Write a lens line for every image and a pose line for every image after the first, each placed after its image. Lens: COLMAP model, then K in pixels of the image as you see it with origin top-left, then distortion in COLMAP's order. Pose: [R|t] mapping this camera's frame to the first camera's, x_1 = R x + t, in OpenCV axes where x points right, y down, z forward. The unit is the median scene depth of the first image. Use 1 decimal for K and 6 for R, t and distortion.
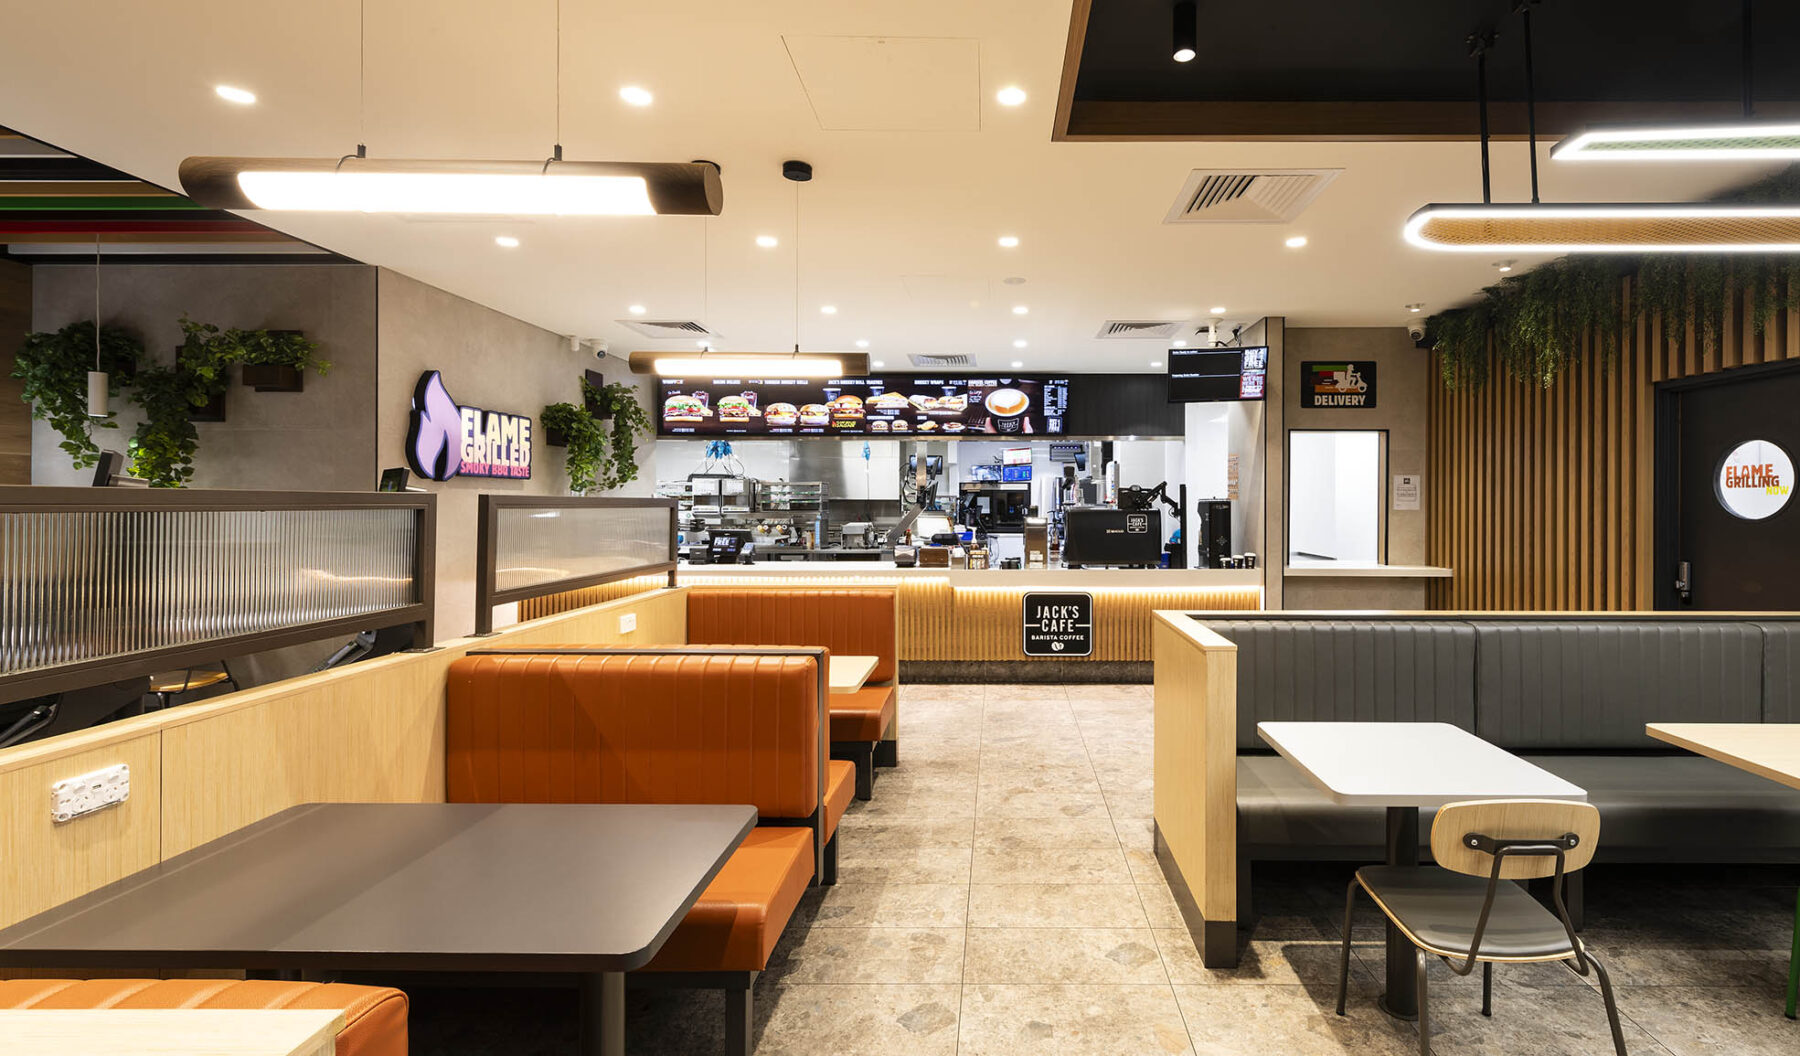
lens RADIAL K [[774.5, 0, 1008.7], [0, 774.5, 521.9], [0, 0, 1]] dist [-0.002269, -0.000289]
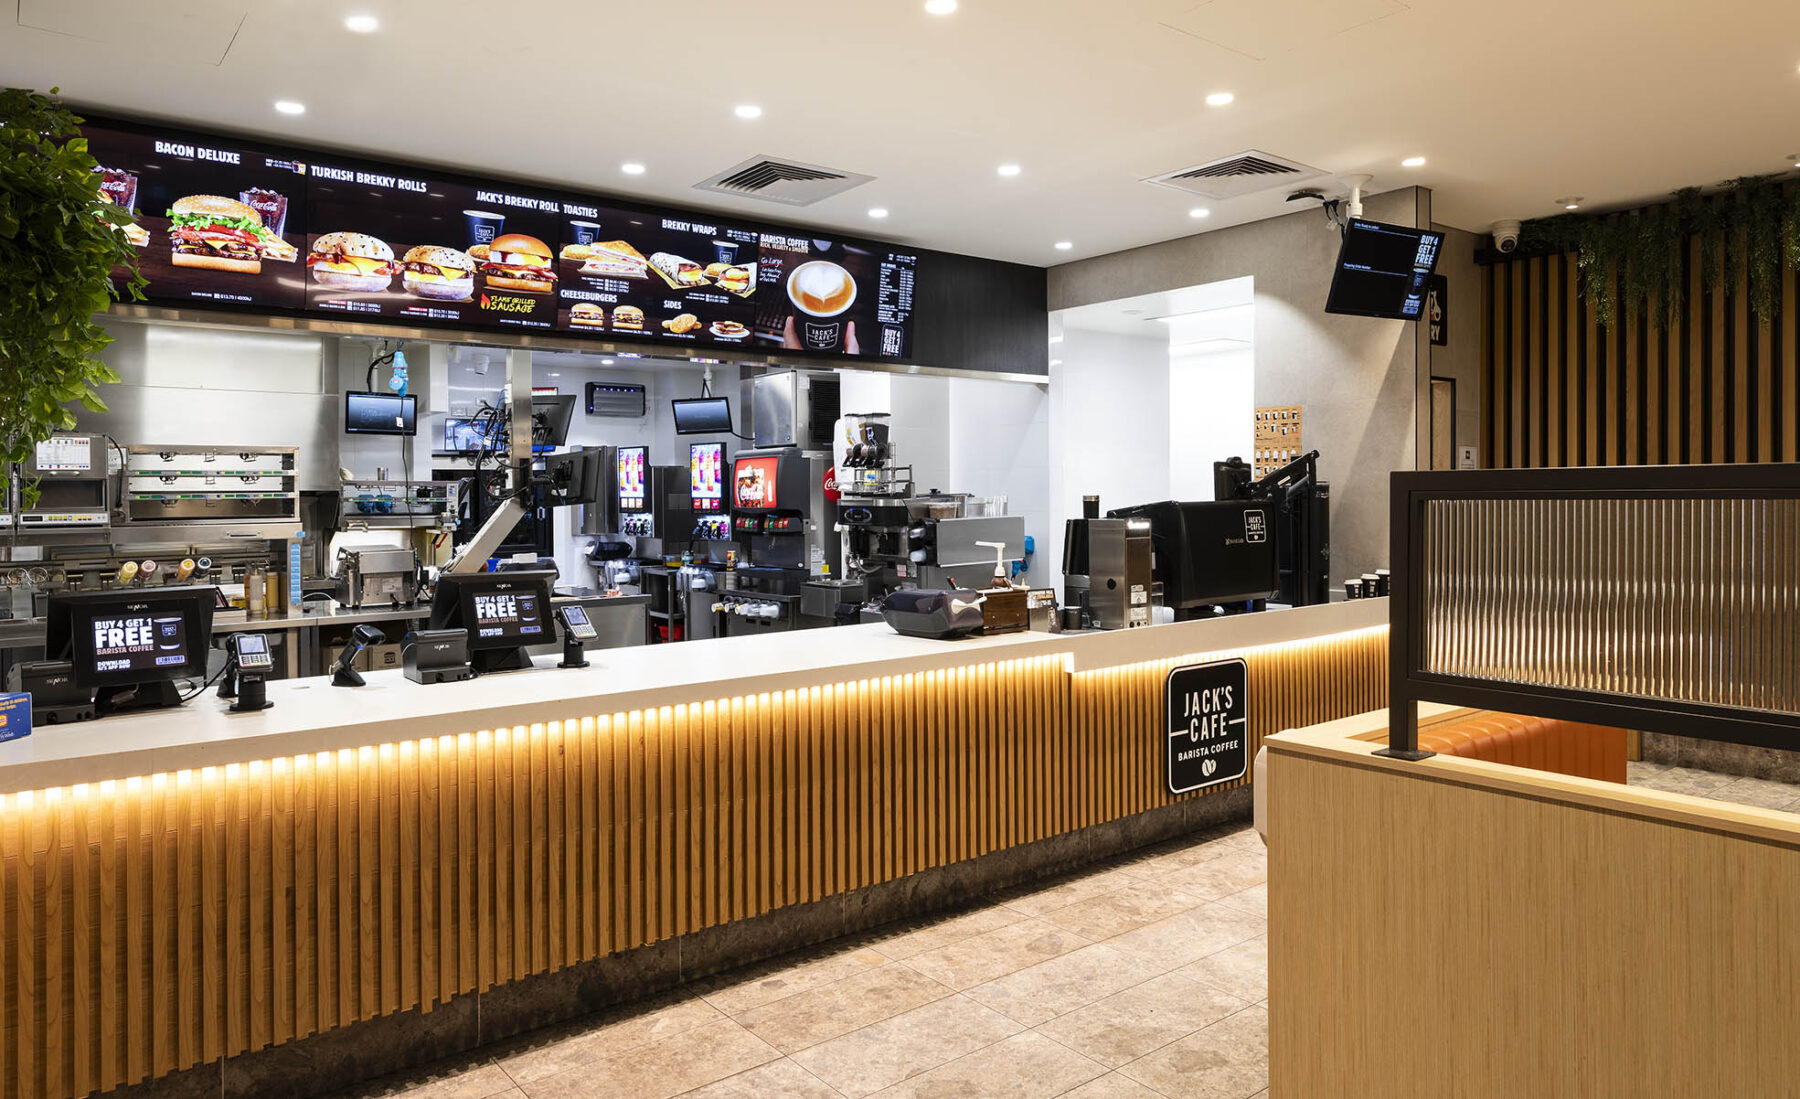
lens RADIAL K [[1211.5, 0, 893.7], [0, 1211.5, 532.4], [0, 0, 1]] dist [-0.001540, 0.000046]
pose [[0.793313, -0.026881, 0.608220, -0.443664], [0.023864, 0.999630, 0.013054, -0.008452], [-0.608346, 0.004158, 0.793661, 0.366130]]
